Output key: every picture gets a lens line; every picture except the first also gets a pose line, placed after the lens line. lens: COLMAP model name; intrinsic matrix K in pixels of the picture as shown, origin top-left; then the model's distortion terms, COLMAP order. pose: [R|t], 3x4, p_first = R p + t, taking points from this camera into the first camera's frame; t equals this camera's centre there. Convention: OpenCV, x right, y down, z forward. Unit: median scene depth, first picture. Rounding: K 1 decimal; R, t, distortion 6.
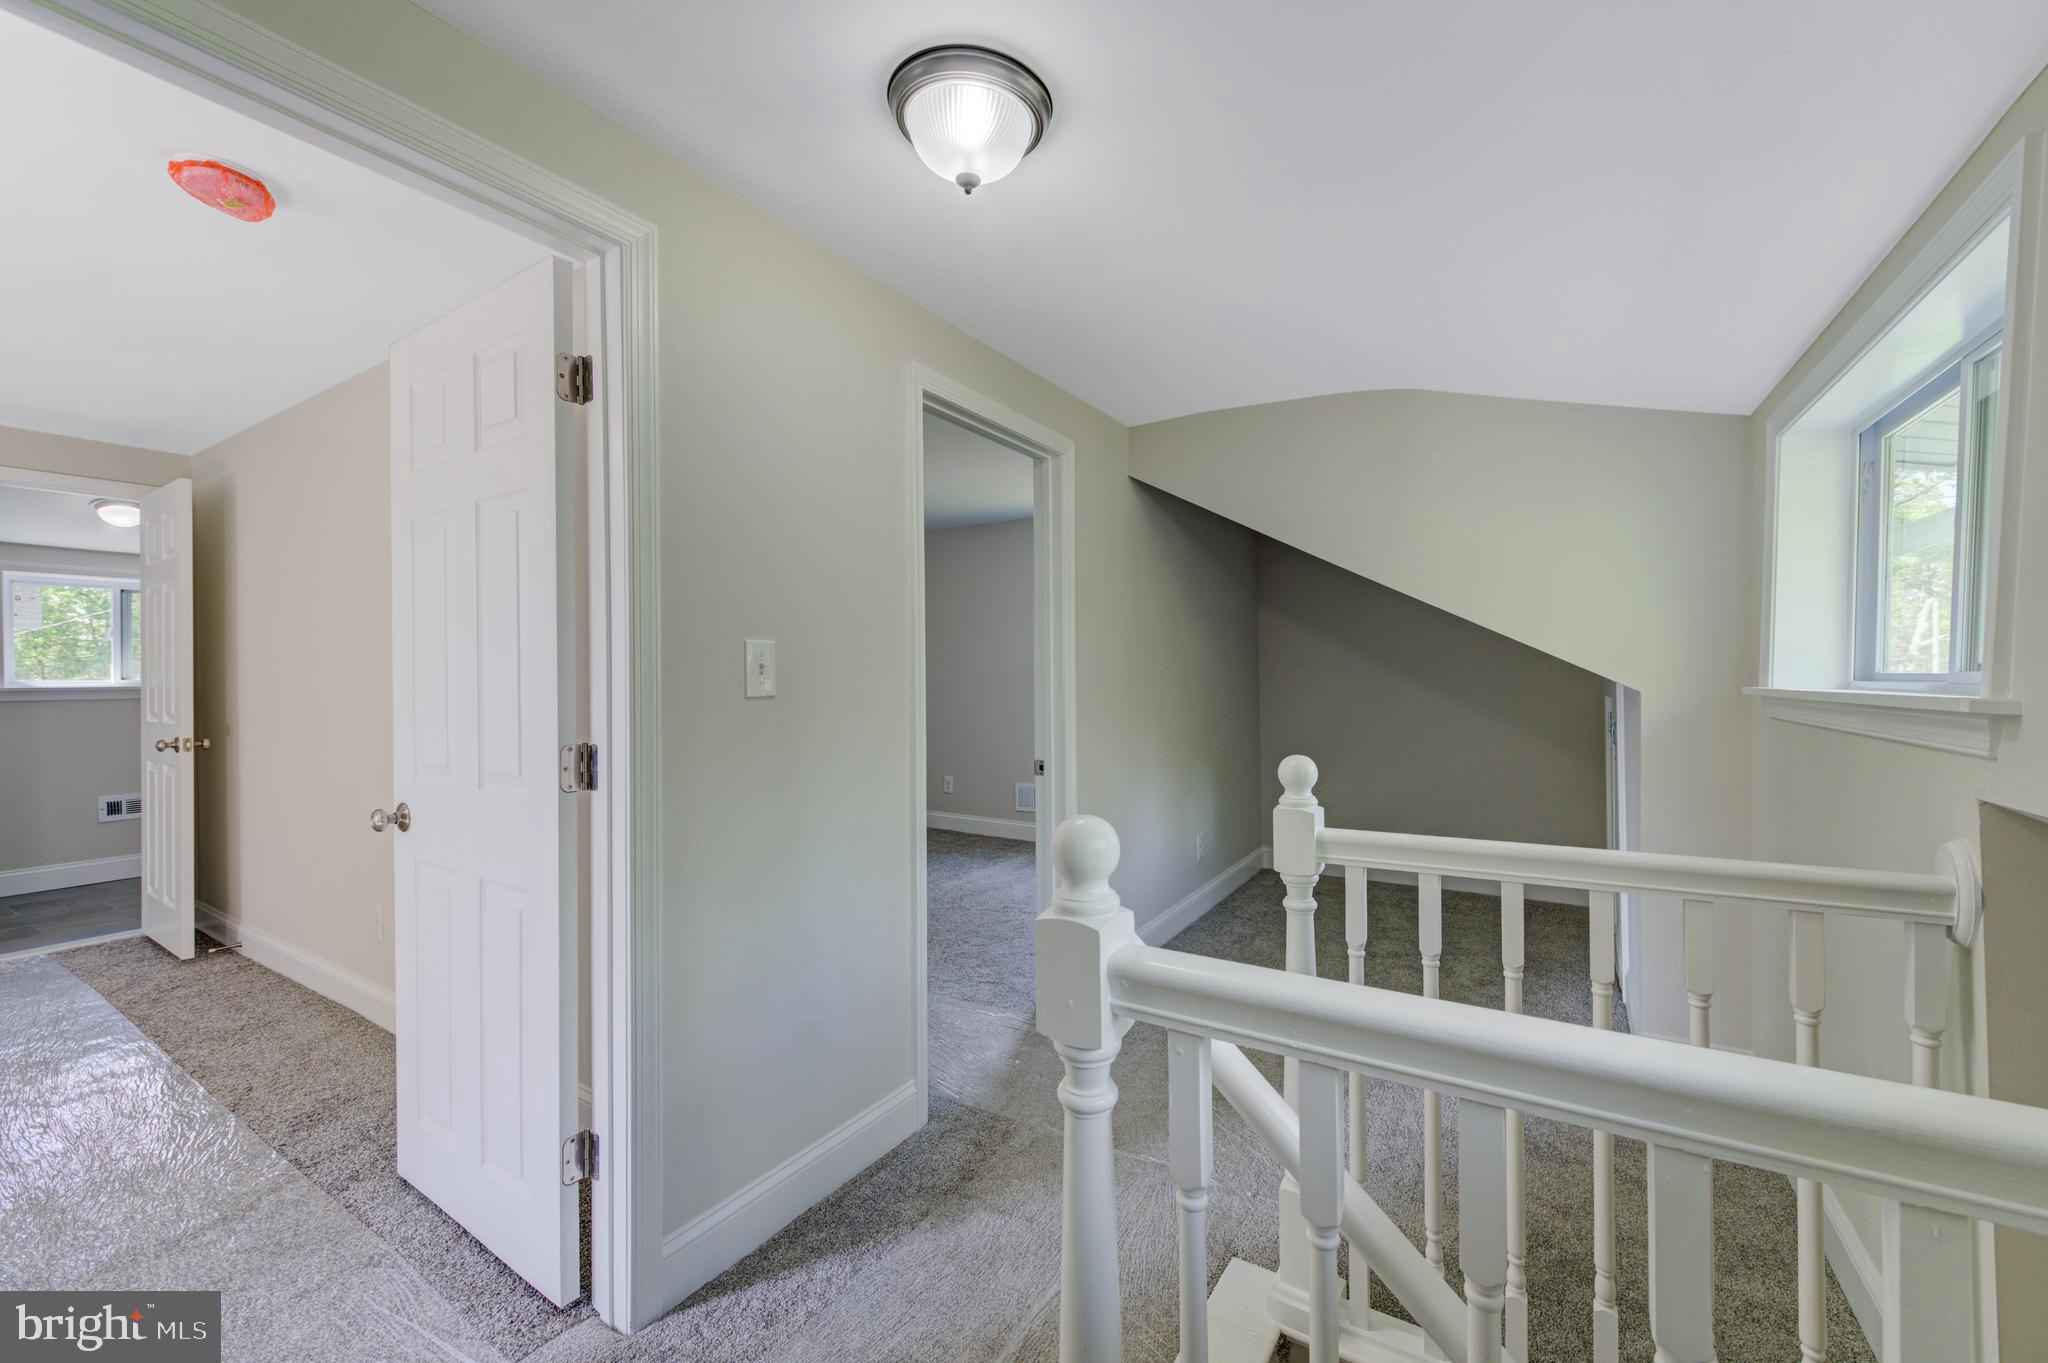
lens RADIAL K [[816.5, 0, 1031.2], [0, 816.5, 680.5], [0, 0, 1]] dist [-0.007945, 0.002692]
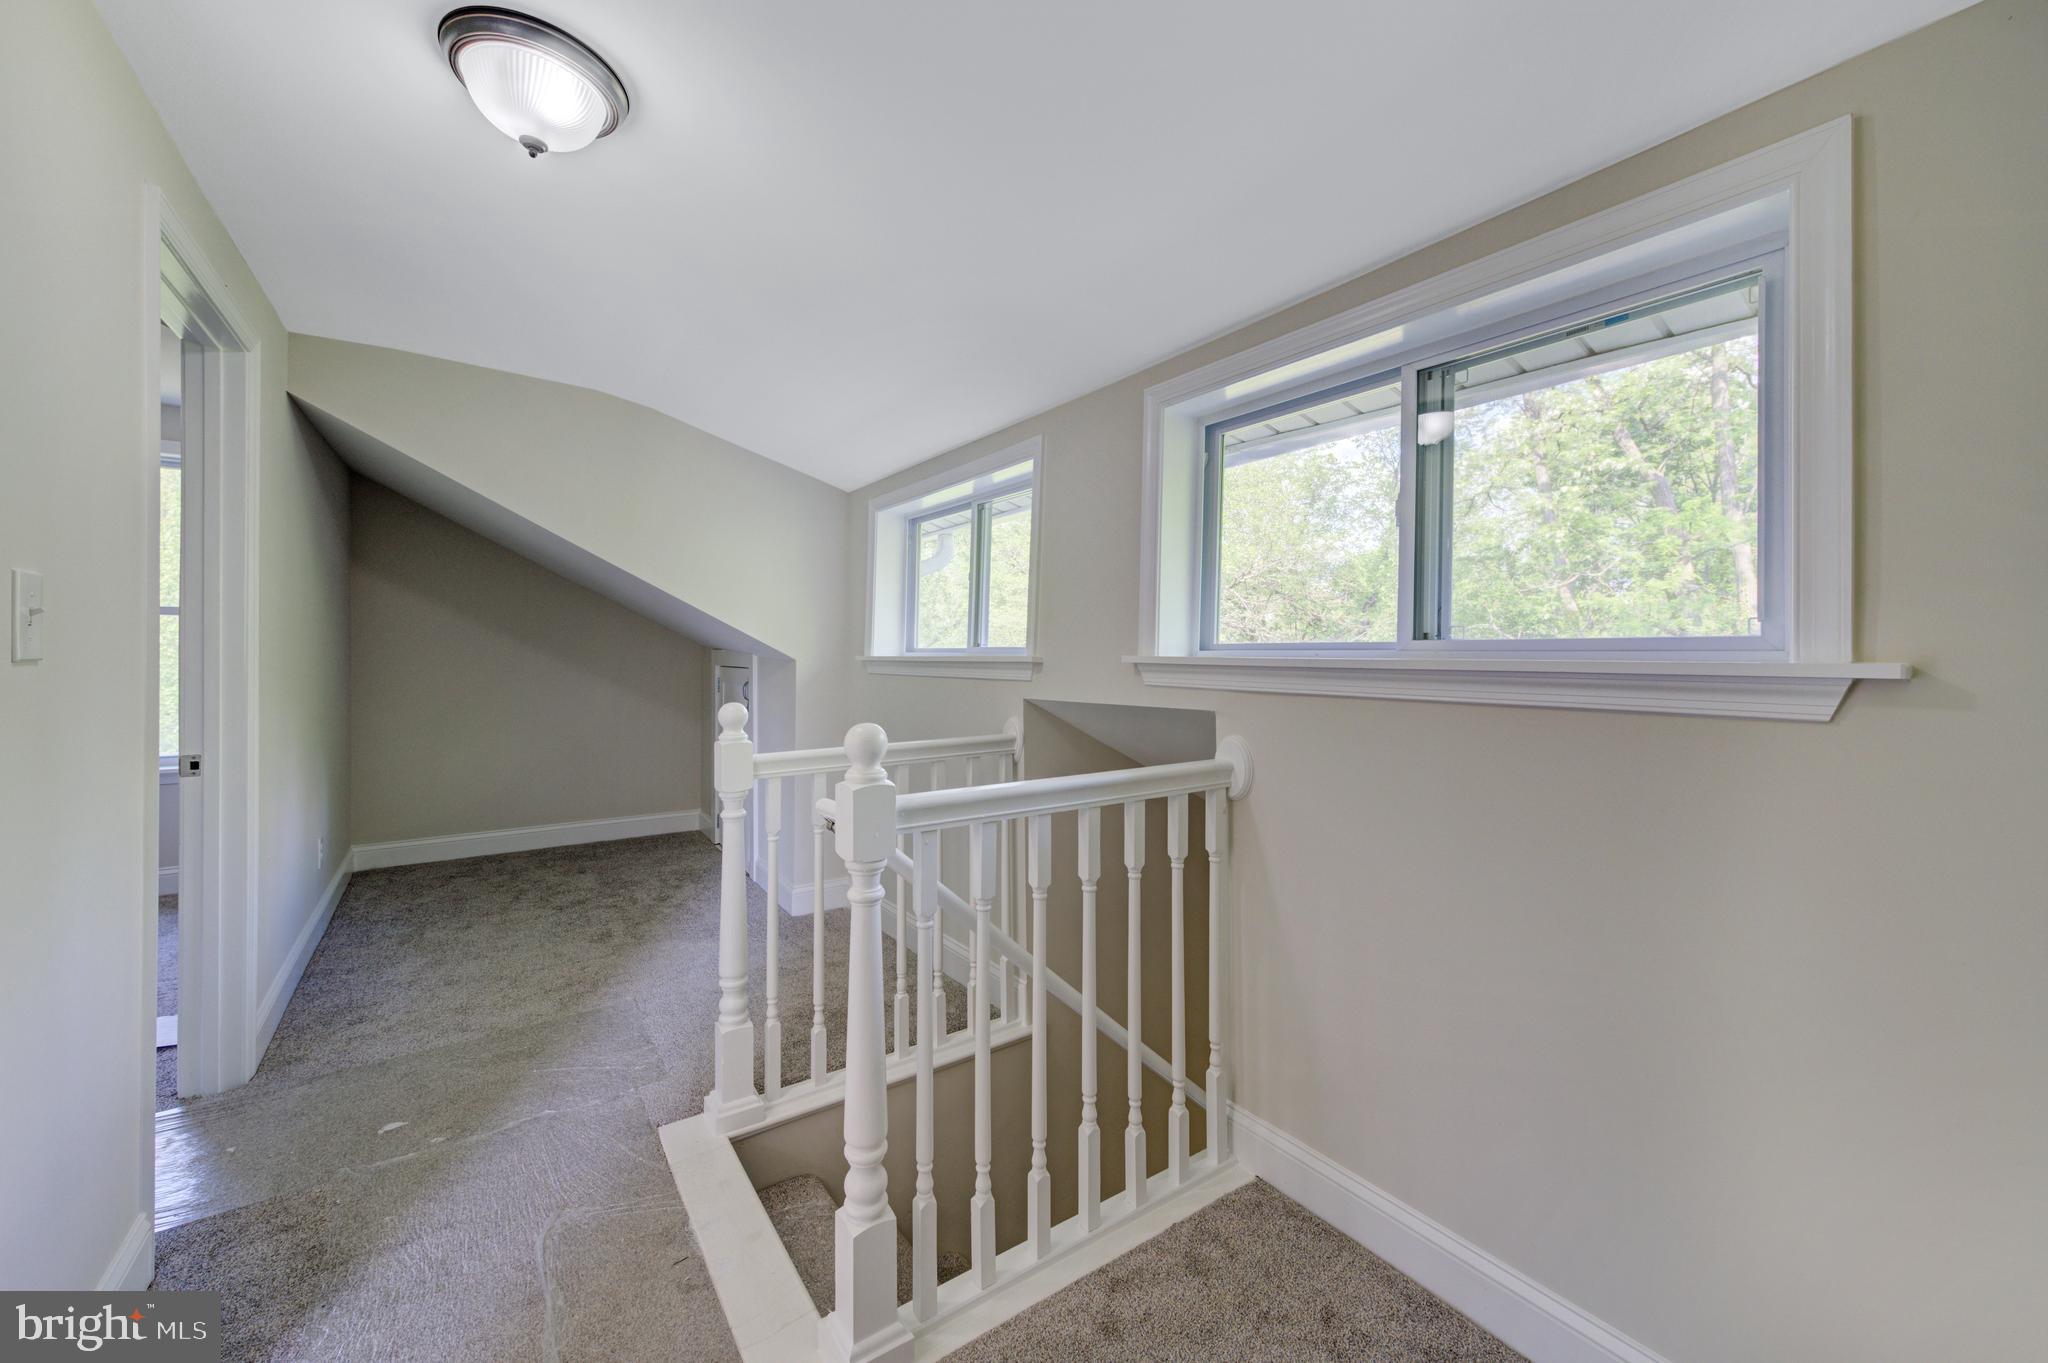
lens RADIAL K [[793.3, 0, 1041.4], [0, 793.3, 673.7], [0, 0, 1]] dist [0.014270, -0.003329]
pose [[0.379251, -0.018047, 0.925118, -0.966375], [-0.000808, 0.999803, 0.019835, 0.024448], [-0.925293, -0.008270, 0.379162, 0.050941]]
